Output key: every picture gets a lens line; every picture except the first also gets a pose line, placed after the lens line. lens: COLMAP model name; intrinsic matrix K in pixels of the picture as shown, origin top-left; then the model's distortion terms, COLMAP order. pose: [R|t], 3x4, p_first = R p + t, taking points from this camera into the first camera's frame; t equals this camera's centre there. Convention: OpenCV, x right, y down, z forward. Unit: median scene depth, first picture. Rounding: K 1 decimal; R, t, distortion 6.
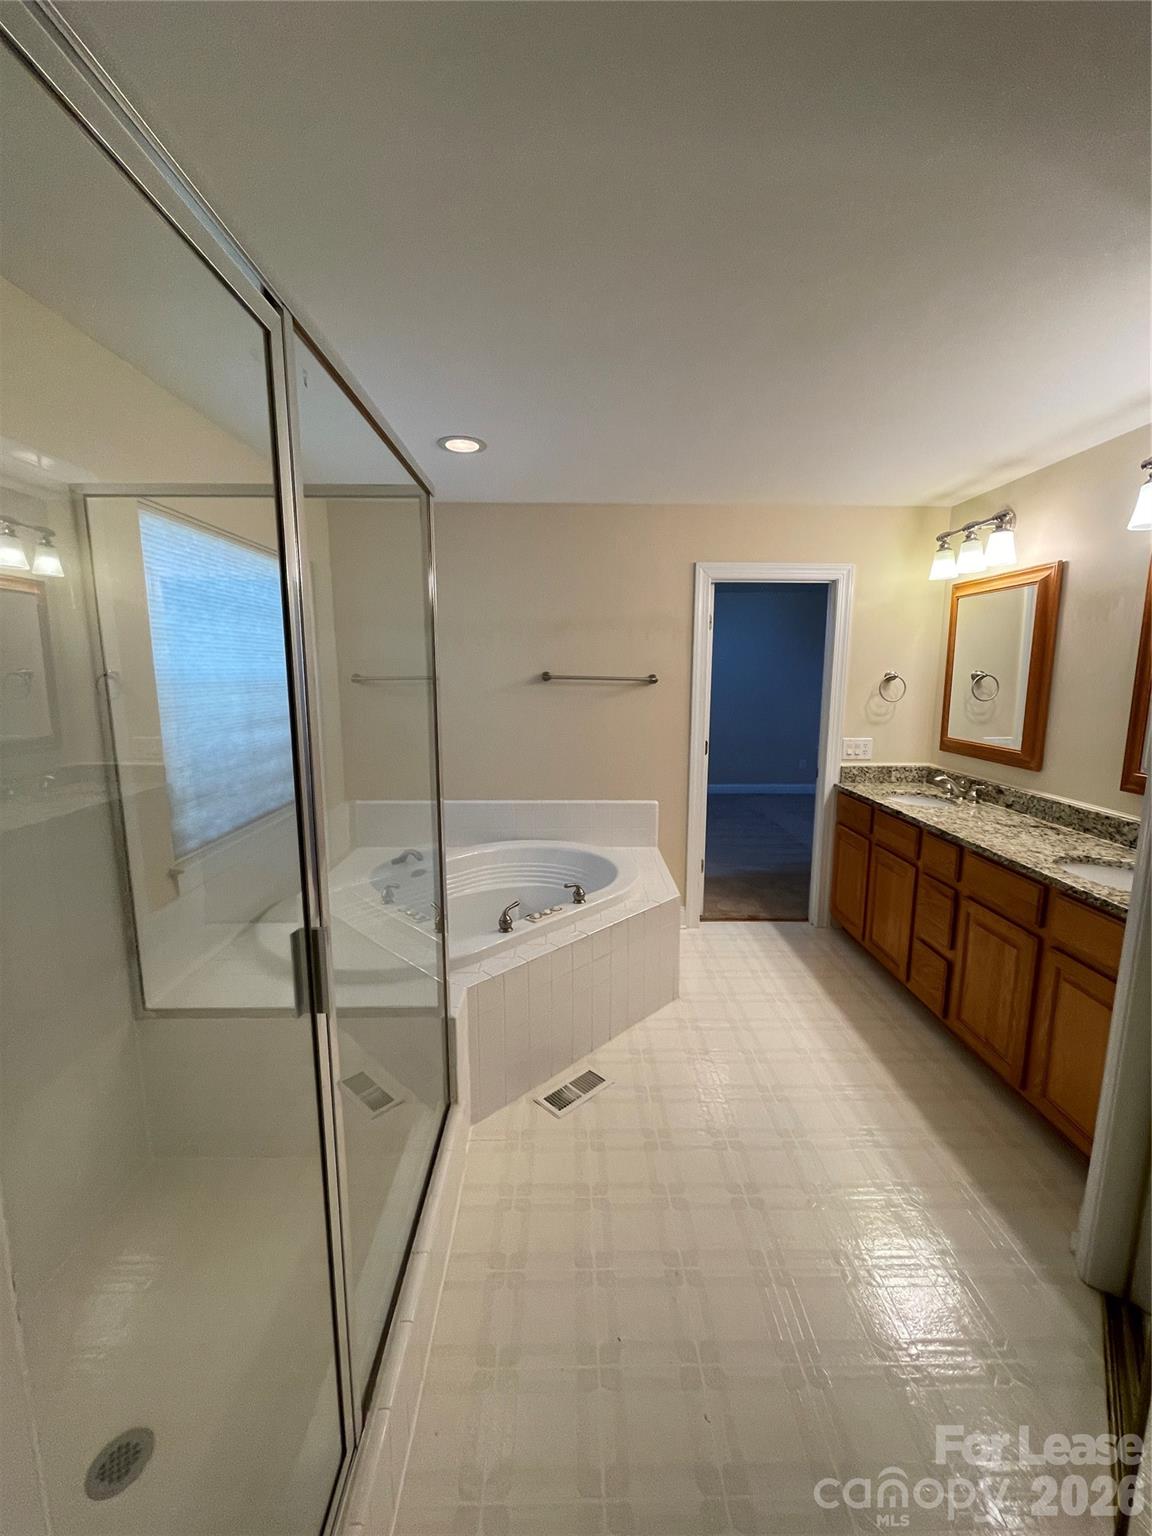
lens RADIAL K [[623.7, 0, 578.4], [0, 623.7, 767.9], [0, 0, 1]] dist [-0.001486, -0.001161]
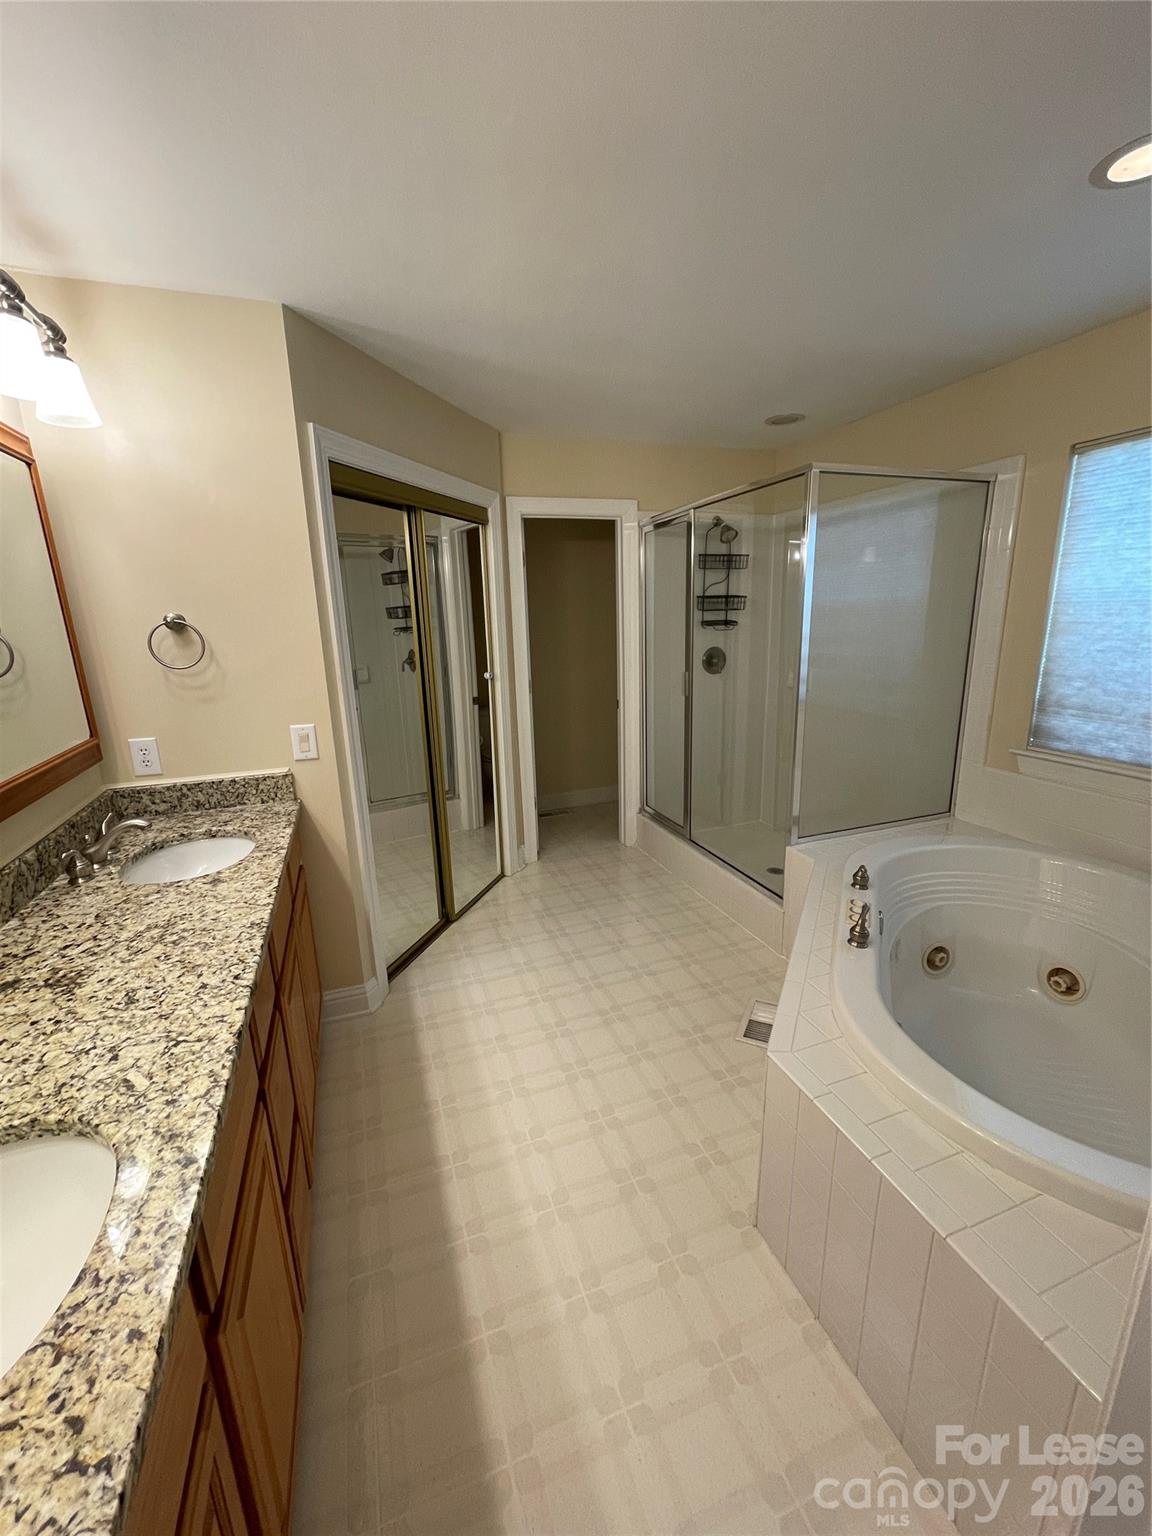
lens RADIAL K [[623.7, 0, 576.8], [0, 623.7, 768.8], [0, 0, 1]] dist [-0.001486, -0.001161]
pose [[-0.944139, 0.100639, -0.313805, 0.581839], [-0.028846, 0.923336, 0.382908, -0.249714], [0.328283, 0.370570, -0.868855, 1.706491]]
